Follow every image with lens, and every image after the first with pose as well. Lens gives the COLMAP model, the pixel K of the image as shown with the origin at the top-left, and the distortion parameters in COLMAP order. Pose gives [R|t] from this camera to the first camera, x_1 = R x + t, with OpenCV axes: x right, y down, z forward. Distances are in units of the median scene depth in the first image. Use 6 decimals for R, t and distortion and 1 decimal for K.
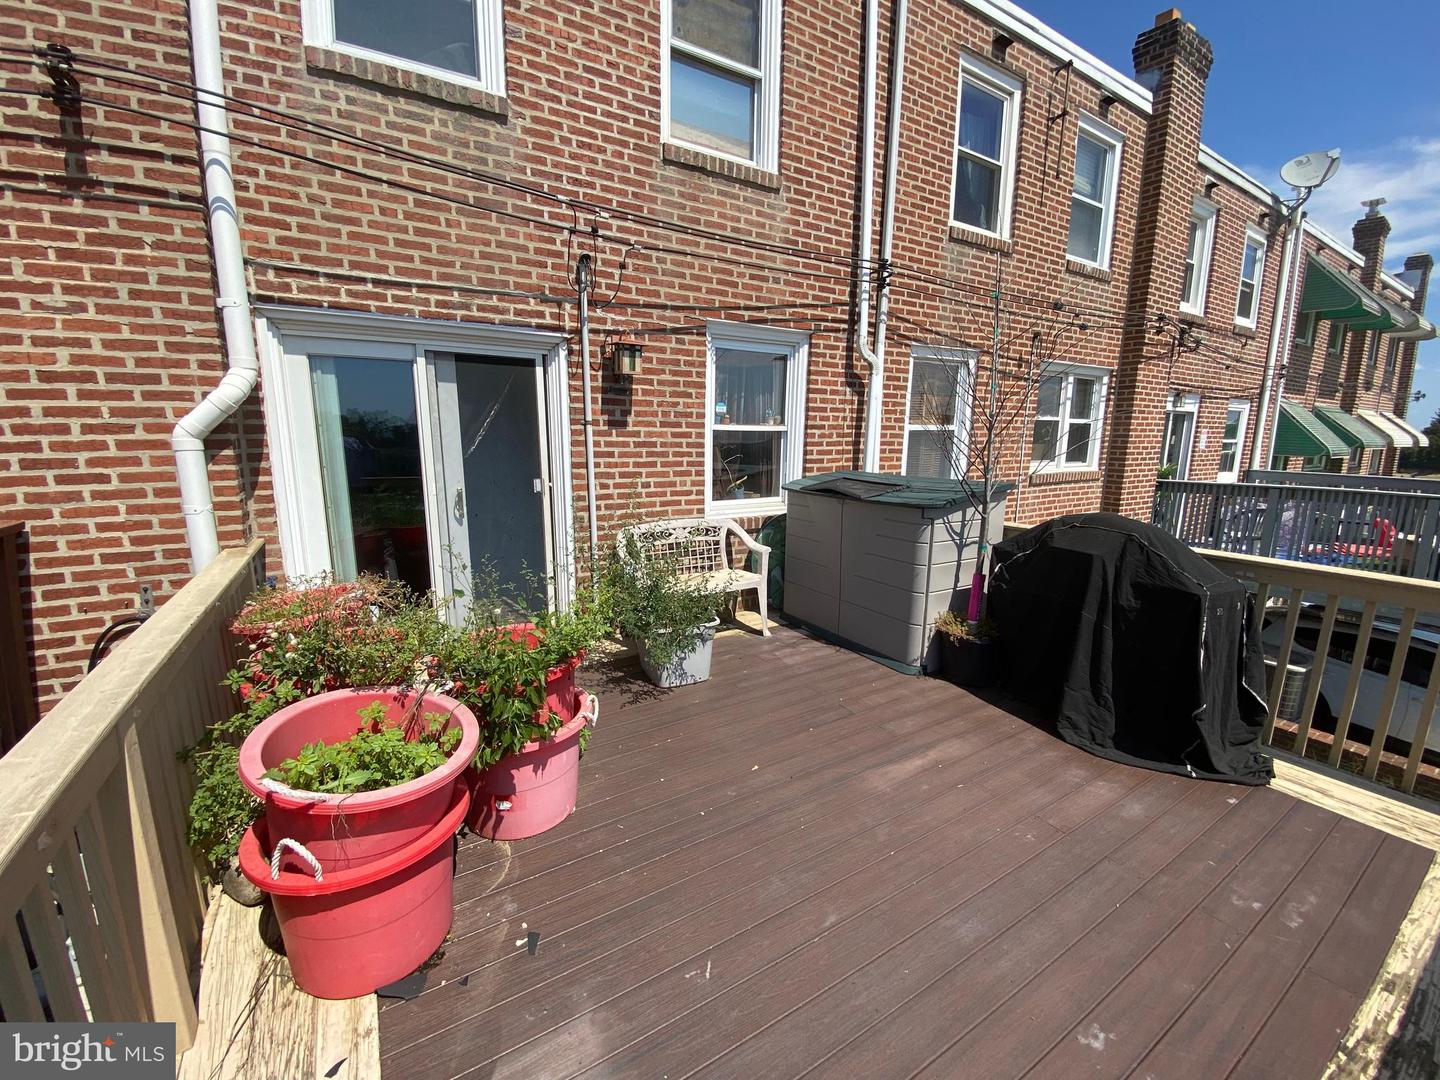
lens RADIAL K [[579.2, 0, 724.6], [0, 579.2, 547.0], [0, 0, 1]] dist [-0.001923, -0.011778]
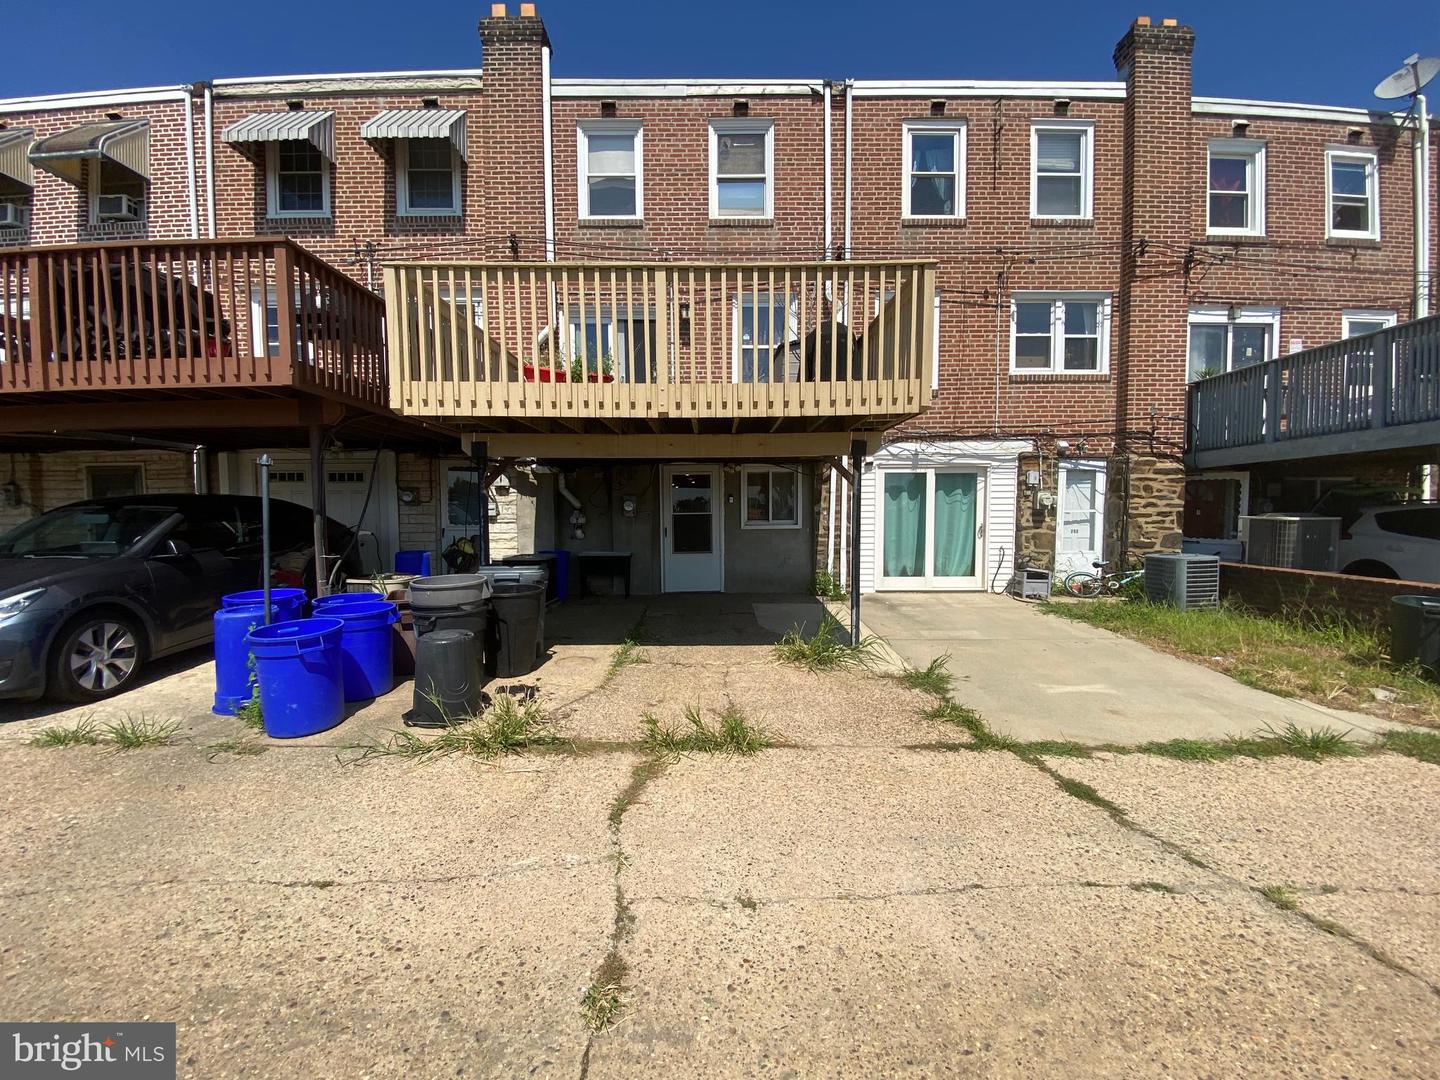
lens RADIAL K [[579.2, 0, 724.6], [0, 579.2, 547.0], [0, 0, 1]] dist [-0.001923, -0.011778]
pose [[0.863390, 0.013714, -0.504351, 0.753352], [-0.080350, 0.990610, -0.110613, 0.559215], [0.498098, 0.136027, 0.856385, -0.504714]]
